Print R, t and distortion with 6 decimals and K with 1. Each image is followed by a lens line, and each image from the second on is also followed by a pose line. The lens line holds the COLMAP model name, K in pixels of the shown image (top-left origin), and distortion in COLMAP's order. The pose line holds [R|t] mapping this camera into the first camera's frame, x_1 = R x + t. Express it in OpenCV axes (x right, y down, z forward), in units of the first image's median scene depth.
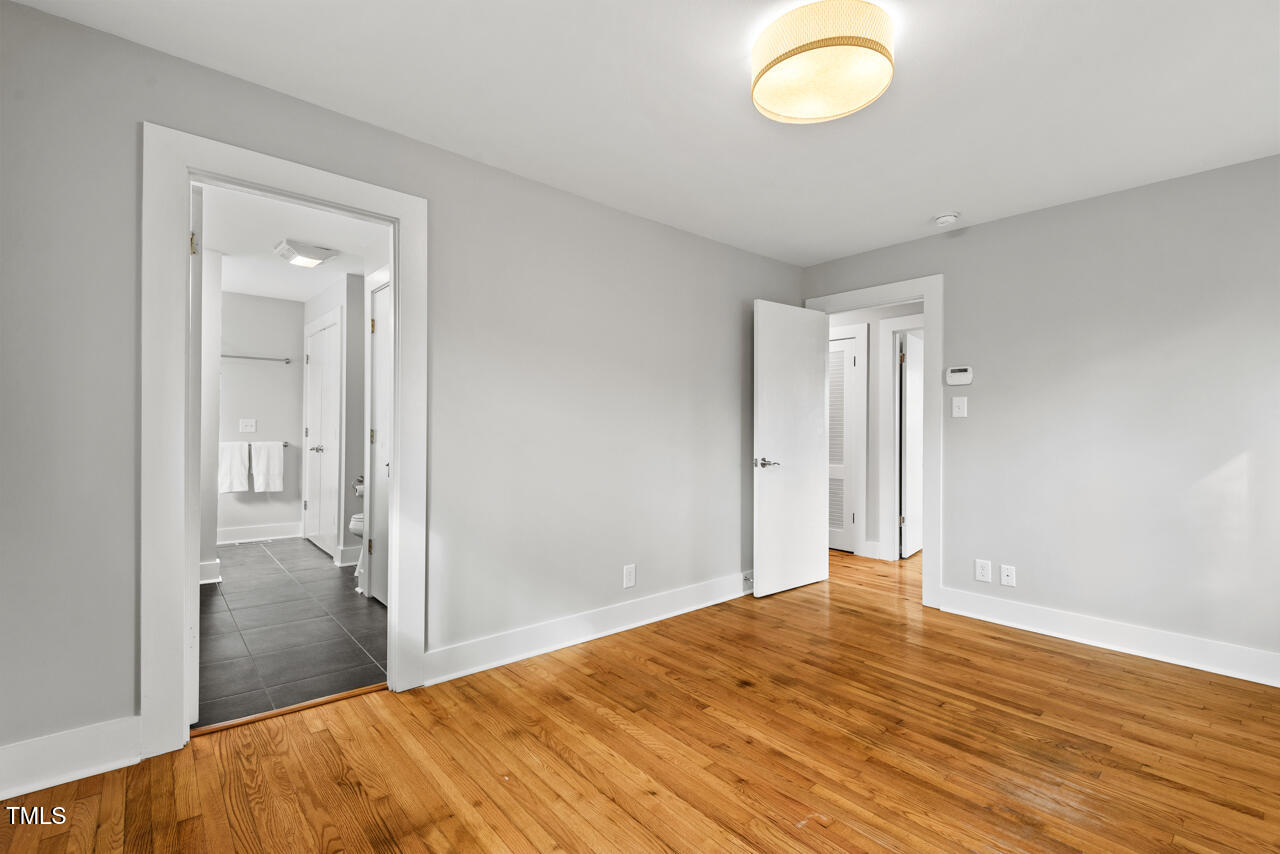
lens RADIAL K [[585.5, 0, 647.6], [0, 585.5, 422.4], [0, 0, 1]] dist [0.005293, -0.002194]
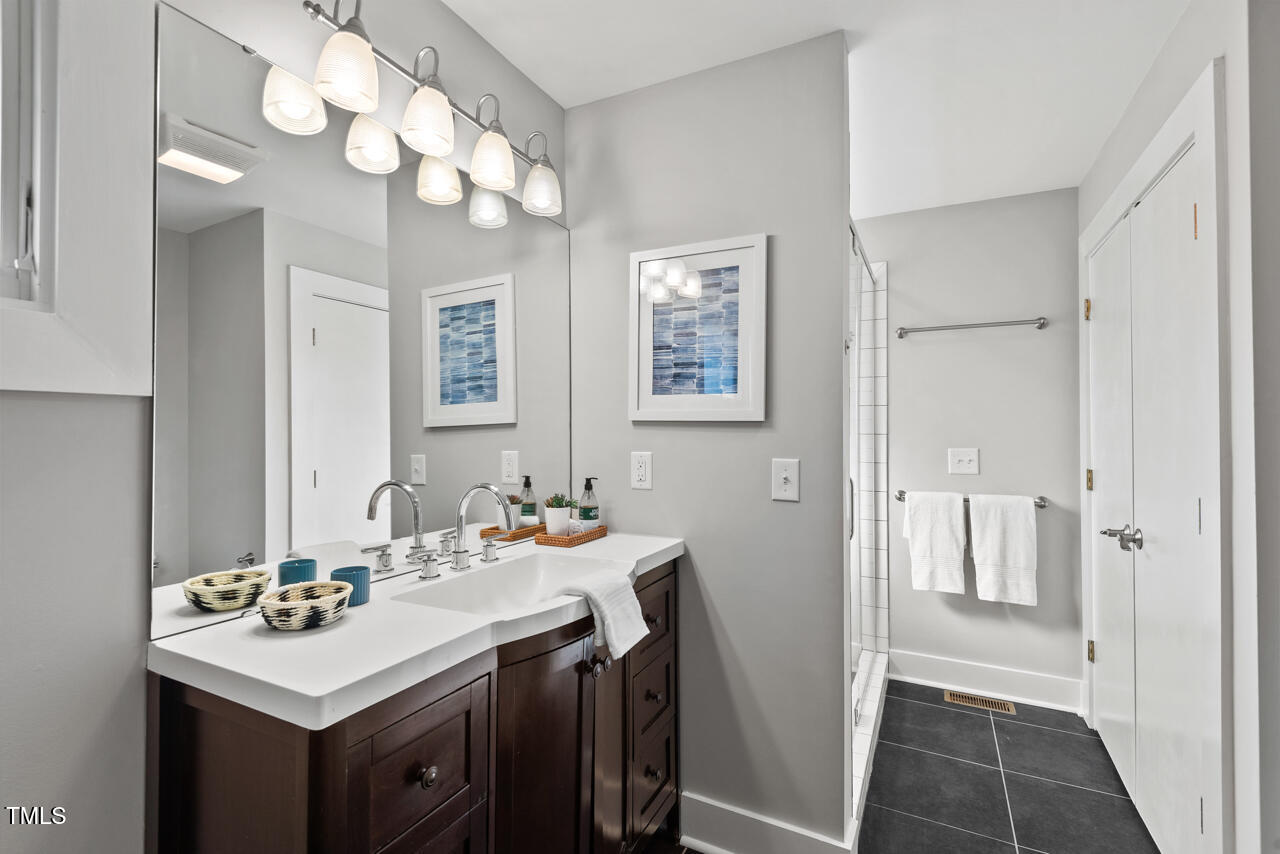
lens RADIAL K [[585.5, 0, 645.6], [0, 585.5, 420.1], [0, 0, 1]] dist [0.005293, -0.002194]
pose [[0.387055, -0.019689, -0.921847, -0.321175], [0.015040, 0.999774, -0.015038, -0.025681], [0.921934, -0.008044, 0.387263, 0.552211]]
